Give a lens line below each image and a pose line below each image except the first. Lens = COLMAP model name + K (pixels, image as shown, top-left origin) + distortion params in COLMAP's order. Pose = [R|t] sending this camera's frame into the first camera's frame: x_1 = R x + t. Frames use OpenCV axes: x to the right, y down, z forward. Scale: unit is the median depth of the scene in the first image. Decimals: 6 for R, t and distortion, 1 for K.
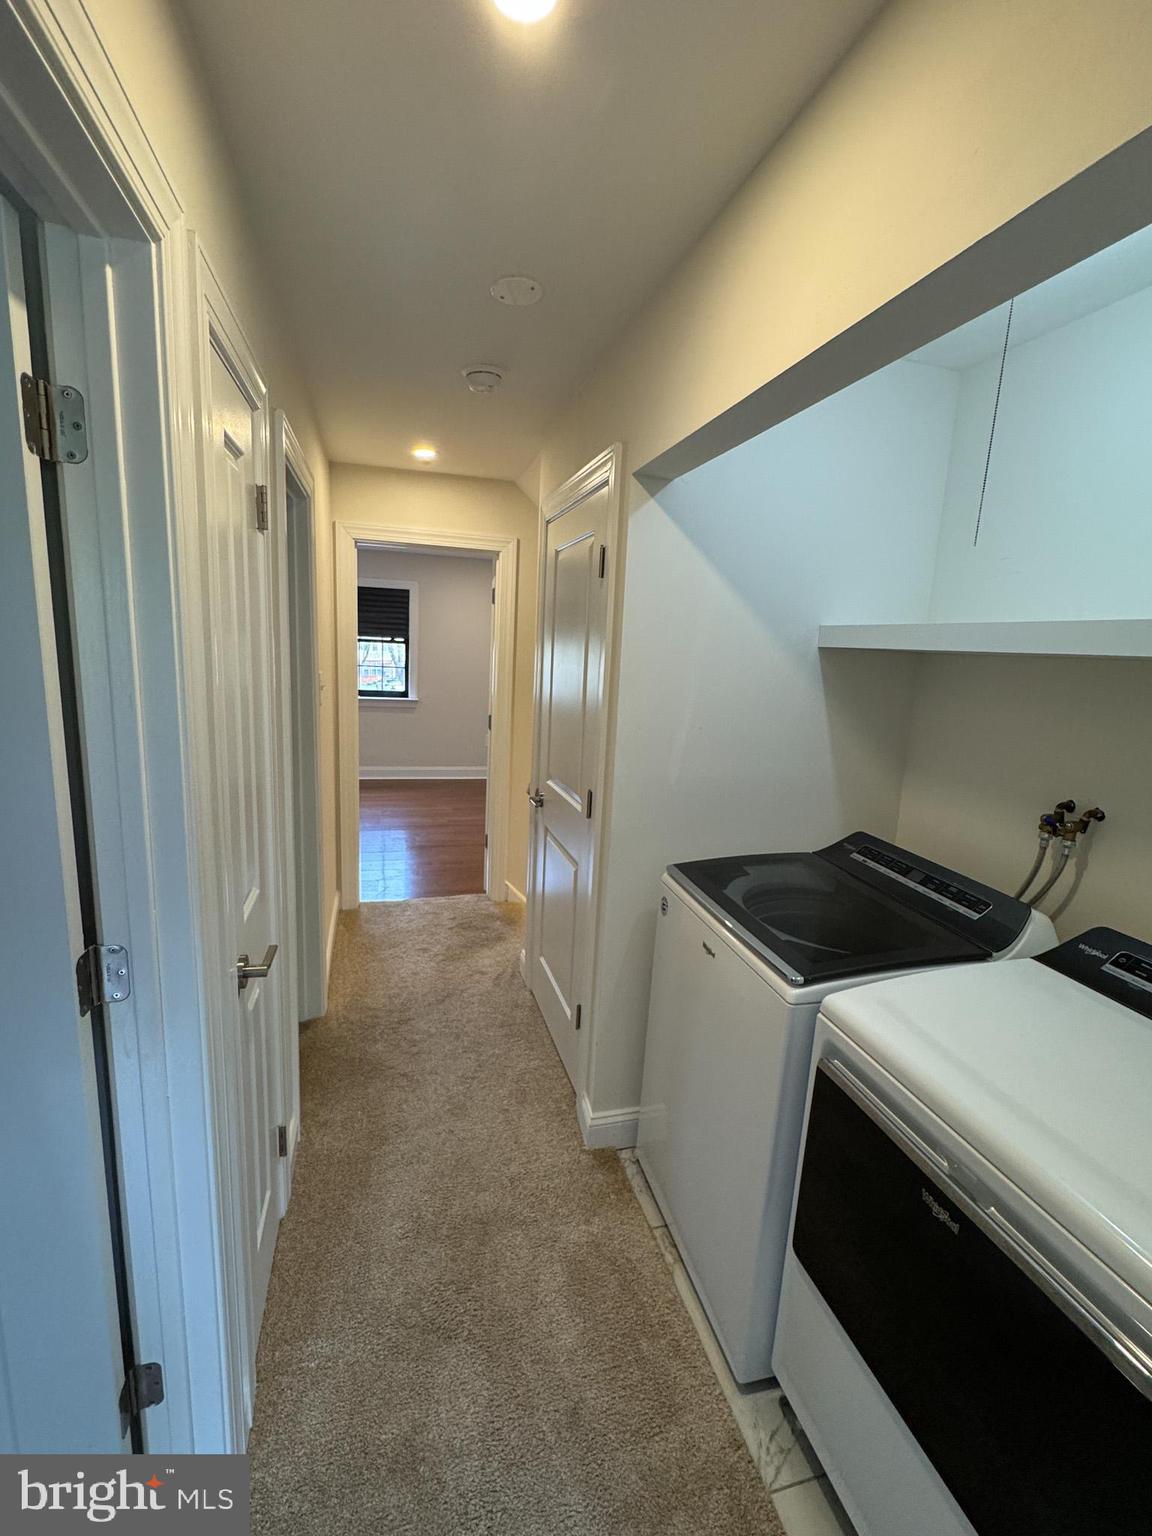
lens RADIAL K [[652.7, 0, 576.0], [0, 652.7, 768.0], [0, 0, 1]] dist [0.000451, 0.000069]
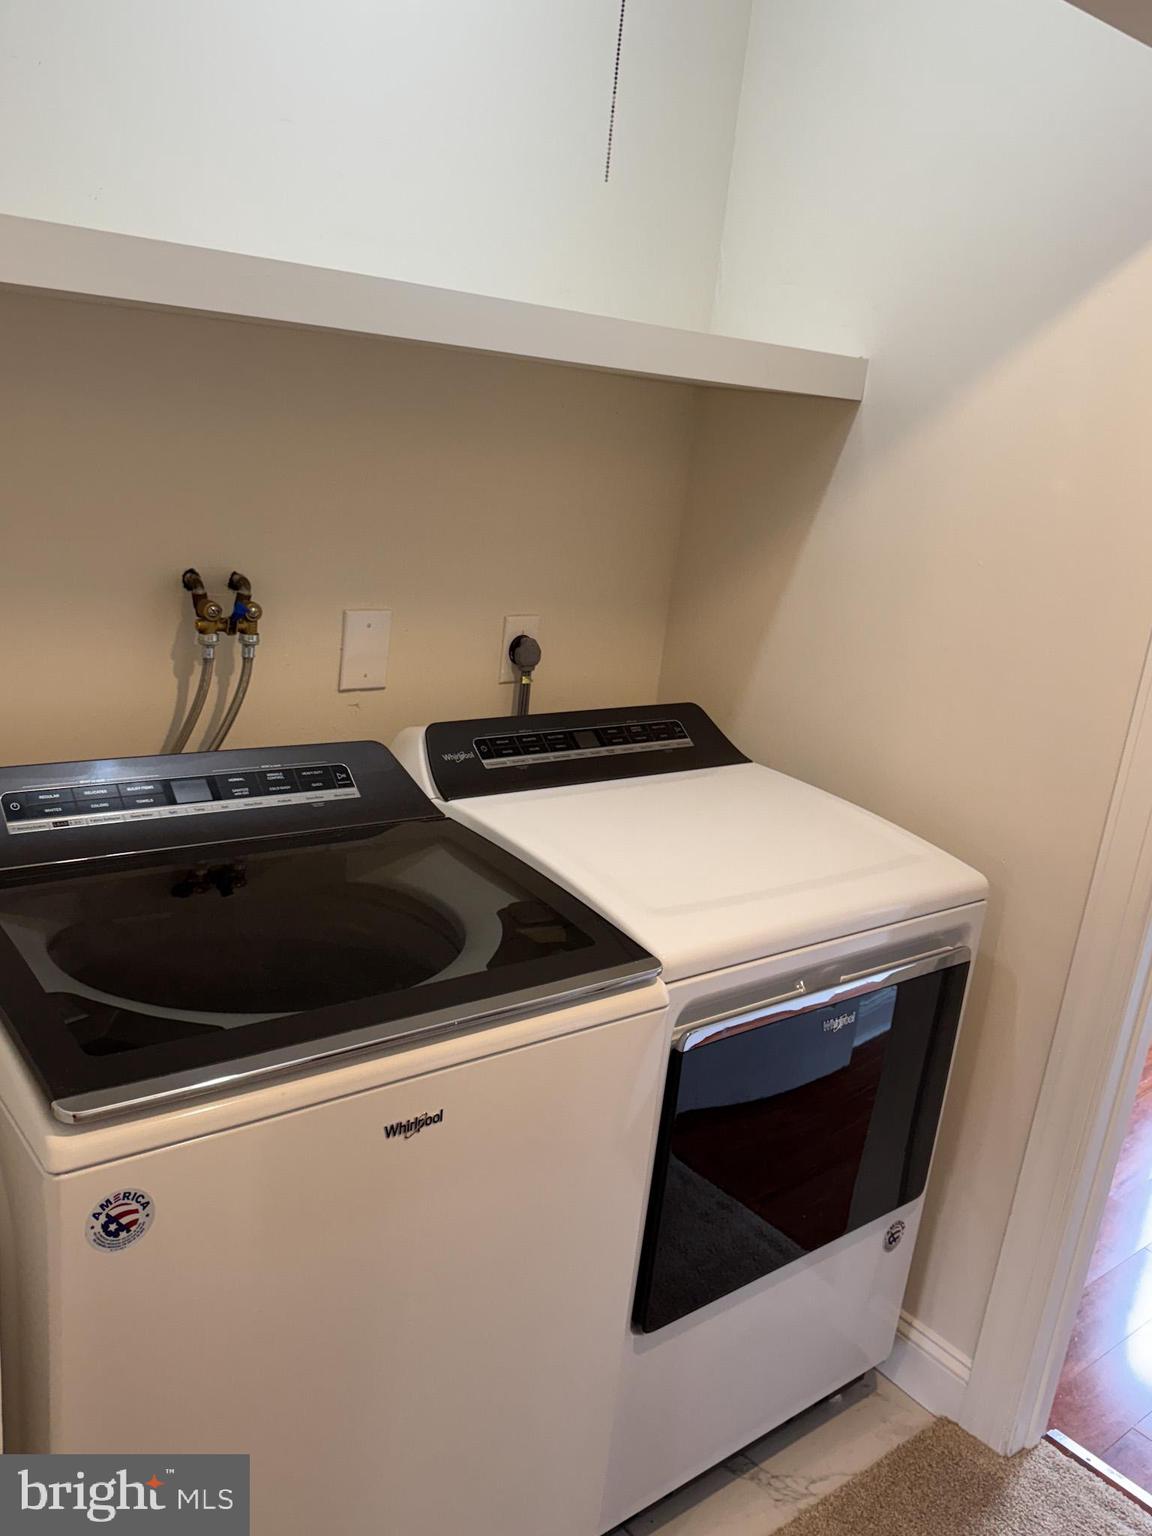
lens RADIAL K [[1187.2, 0, 576.0], [0, 1187.2, 768.0], [0, 0, 1]] dist [0.117453, -0.214429]
pose [[-0.337683, -0.369008, 0.865912, -0.483229], [0.052435, 0.911147, 0.408732, -0.276418], [-0.939798, 0.183426, -0.288330, 1.284526]]
